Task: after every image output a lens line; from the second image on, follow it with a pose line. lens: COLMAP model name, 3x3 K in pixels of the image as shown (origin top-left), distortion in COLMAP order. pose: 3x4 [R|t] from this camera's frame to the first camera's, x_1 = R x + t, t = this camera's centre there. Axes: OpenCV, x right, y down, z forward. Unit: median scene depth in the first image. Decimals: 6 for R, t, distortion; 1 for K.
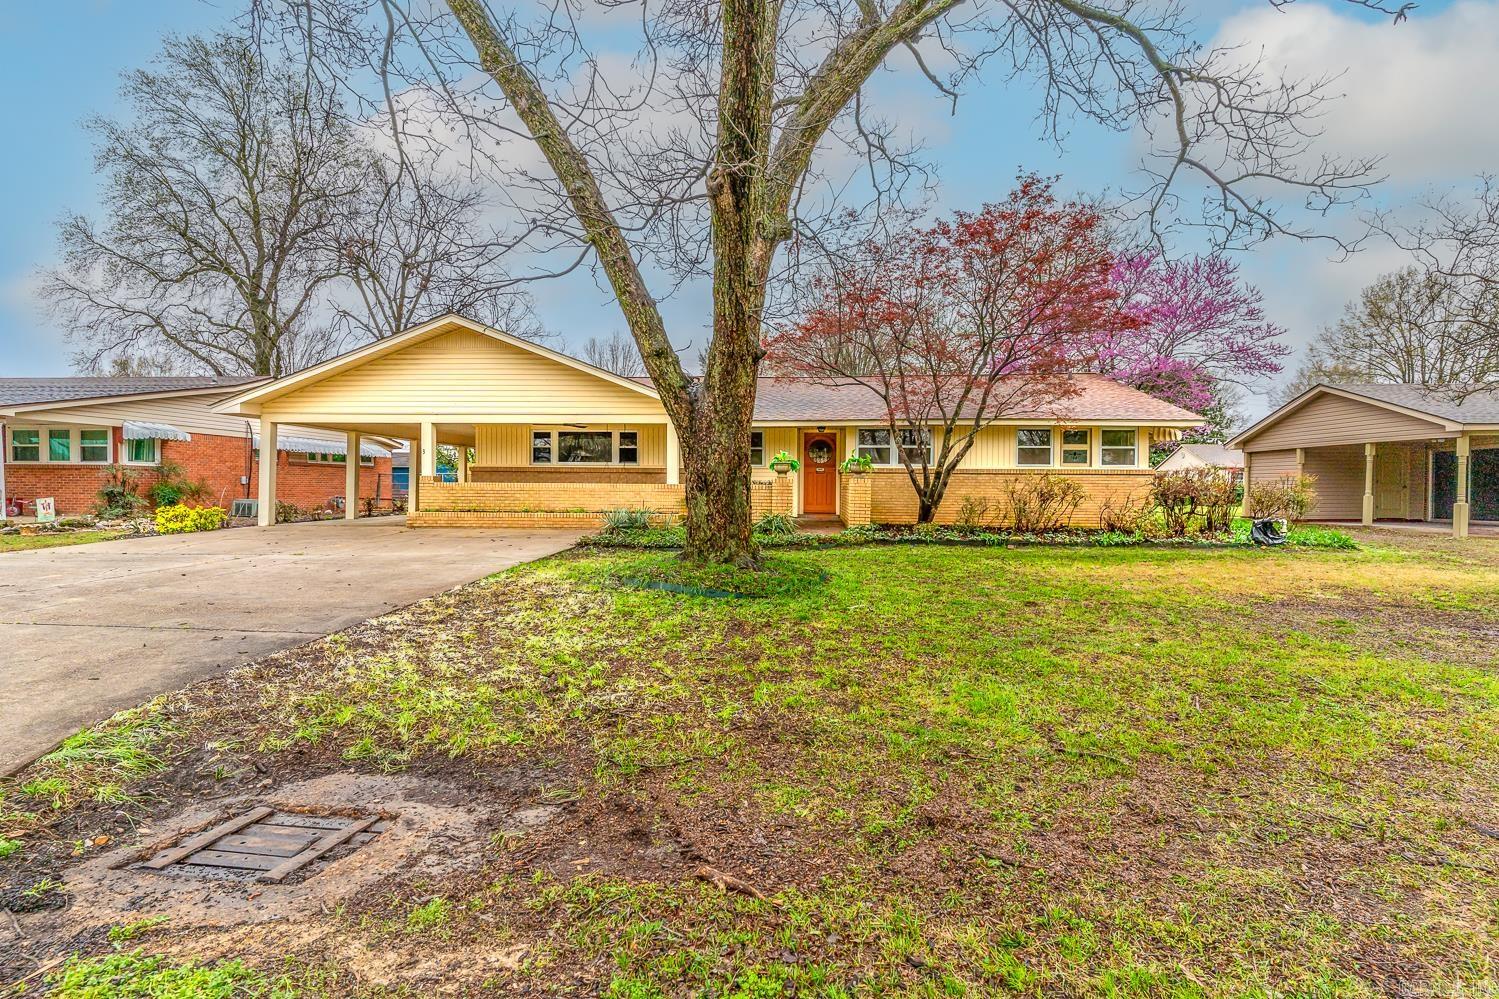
lens RADIAL K [[714.6, 0, 752.8], [0, 714.6, 497.0], [0, 0, 1]] dist [0.000611, -0.001332]
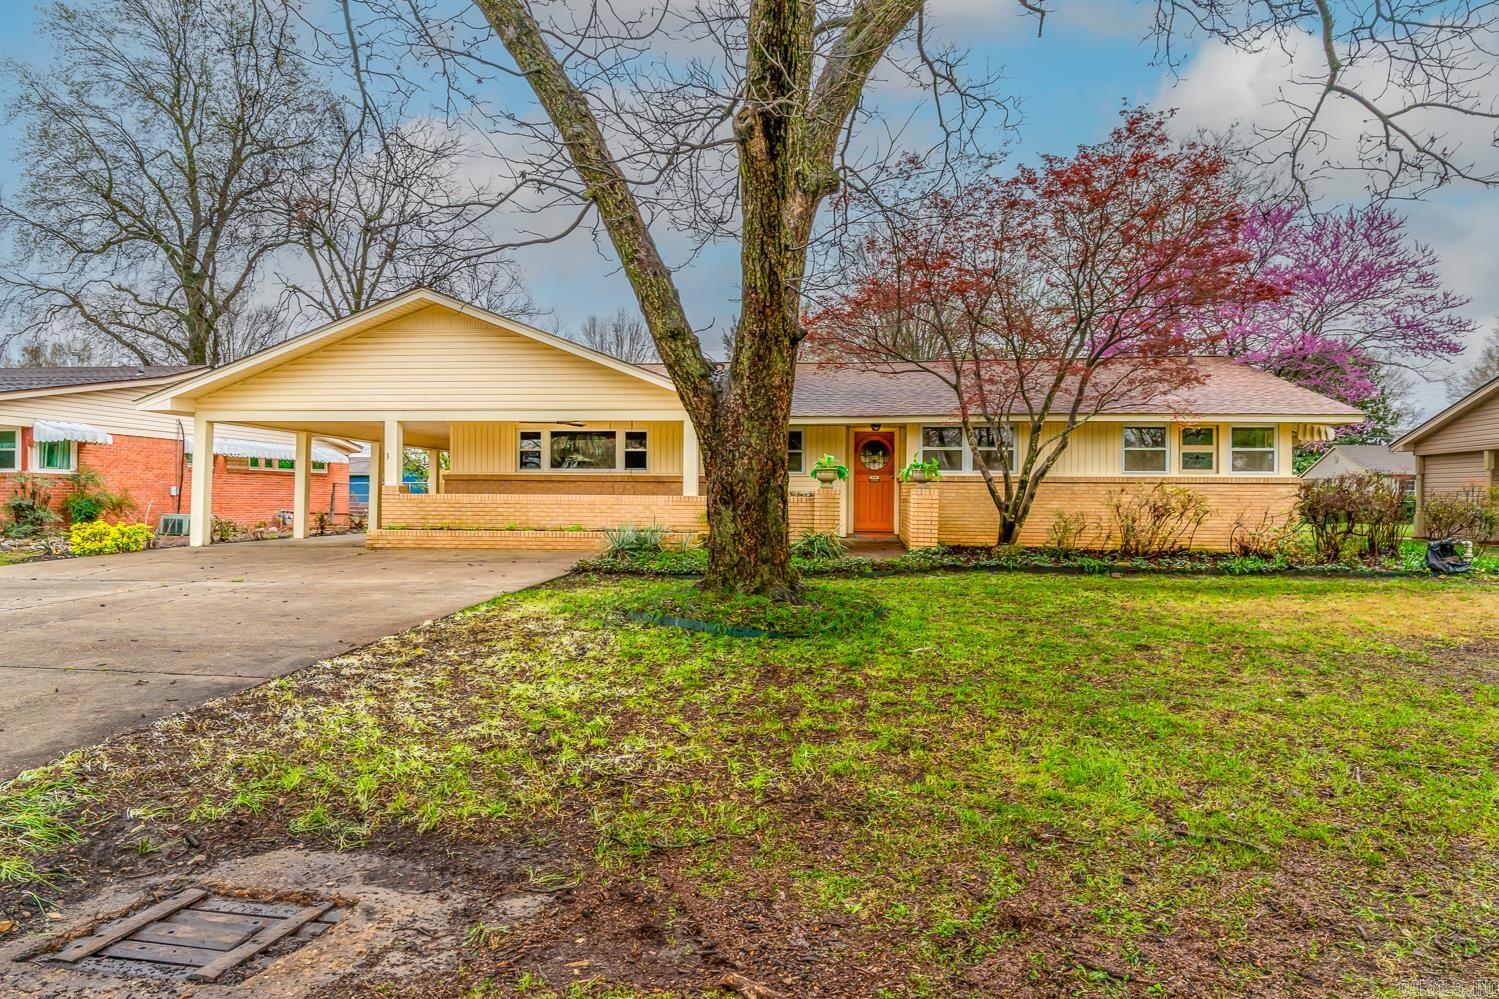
lens RADIAL K [[893.6, 0, 755.5], [0, 893.6, 496.7], [0, 0, 1]] dist [-0.007770, 0.002876]
pose [[0.999334, -0.000046, -0.036494, -0.002558], [-0.000575, 0.999855, -0.017007, 0.000061], [0.036489, 0.017017, 0.999189, -0.004710]]
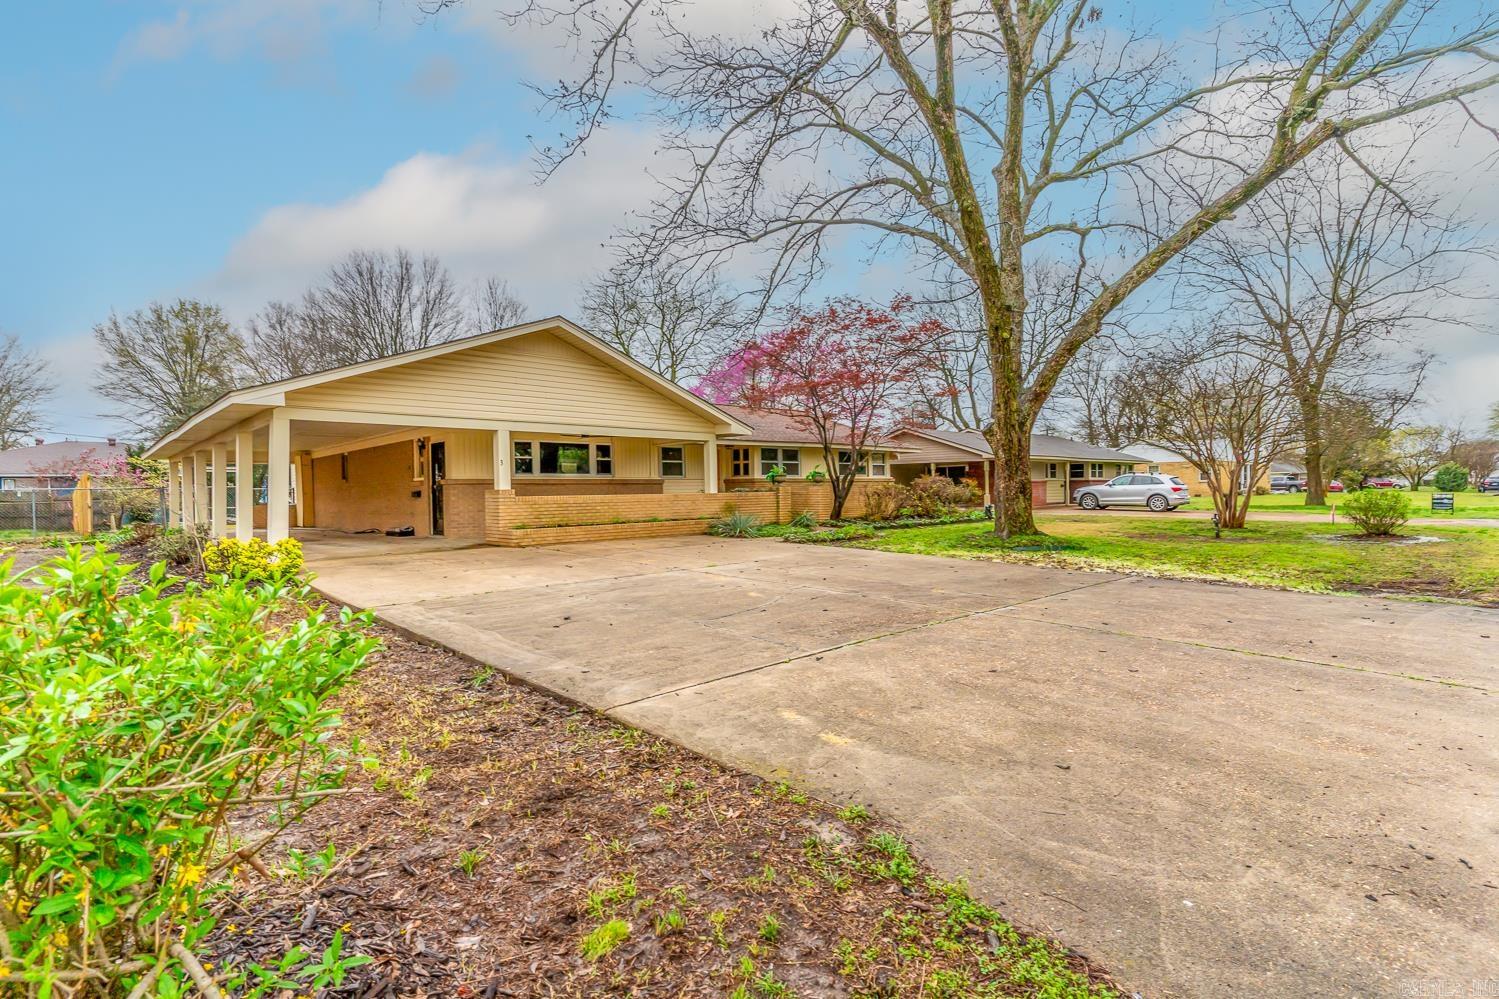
lens RADIAL K [[714.6, 0, 747.6], [0, 714.6, 495.9], [0, 0, 1]] dist [0.000611, -0.001332]
pose [[0.666138, -0.022450, 0.745491, -0.988175], [0.032794, 0.999462, 0.000794, -0.013075], [-0.745107, 0.023919, 0.666515, 0.184494]]
